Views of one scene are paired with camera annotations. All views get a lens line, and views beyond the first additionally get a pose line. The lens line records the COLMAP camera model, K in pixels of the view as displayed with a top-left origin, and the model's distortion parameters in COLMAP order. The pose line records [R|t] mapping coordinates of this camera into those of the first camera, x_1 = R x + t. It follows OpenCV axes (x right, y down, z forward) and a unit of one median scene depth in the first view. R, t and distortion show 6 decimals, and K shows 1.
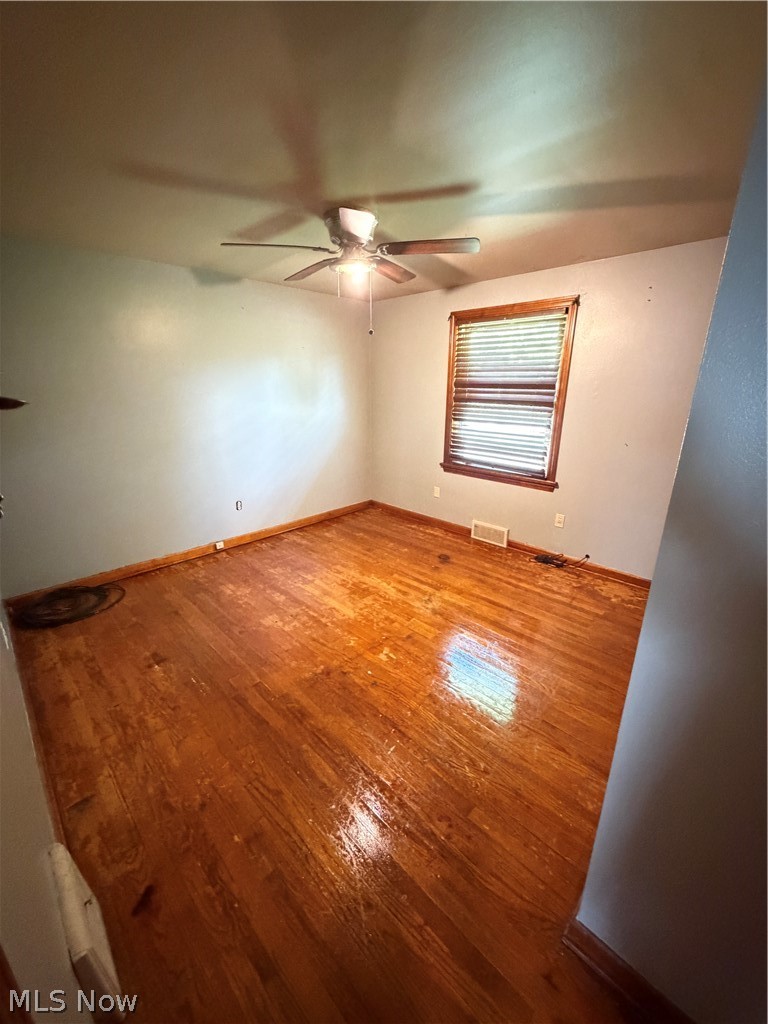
lens RADIAL K [[410.3, 0, 381.5], [0, 410.3, 511.2], [0, 0, 1]] dist [0.000394, 0.000062]
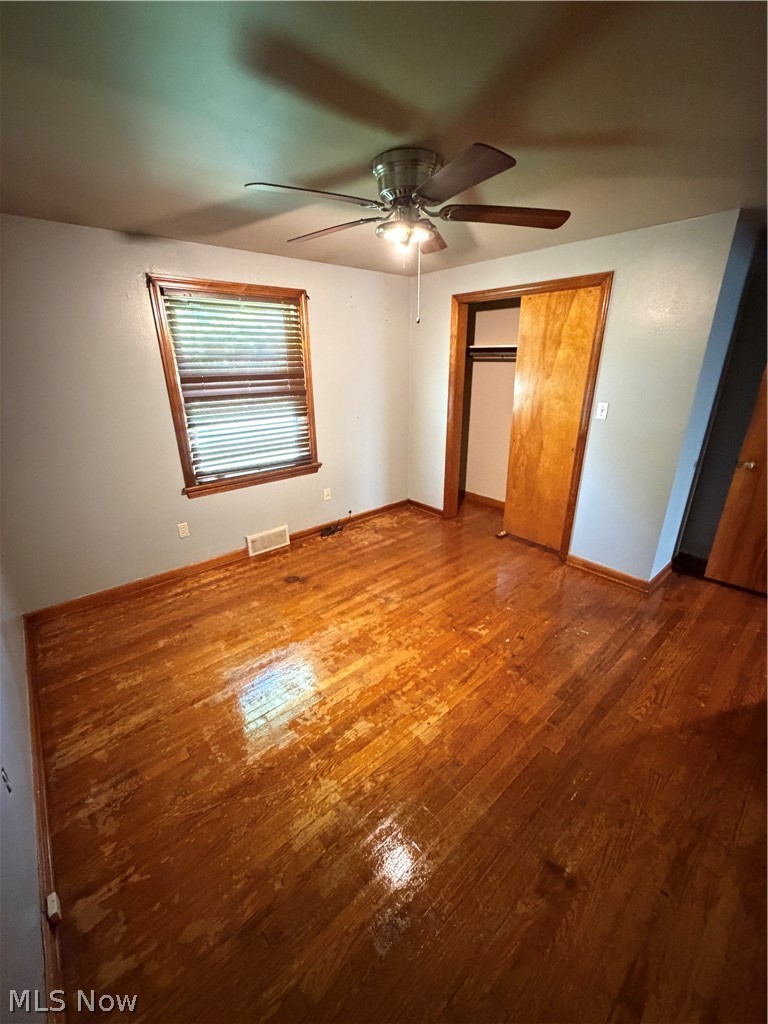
lens RADIAL K [[410.3, 0, 383.3], [0, 410.3, 511.9], [0, 0, 1]] dist [0.000394, 0.000062]
pose [[0.070354, -0.355196, 0.932141, -0.628691], [0.311736, 0.895482, 0.317698, -0.245188], [-0.947560, 0.268231, 0.173728, 0.673694]]
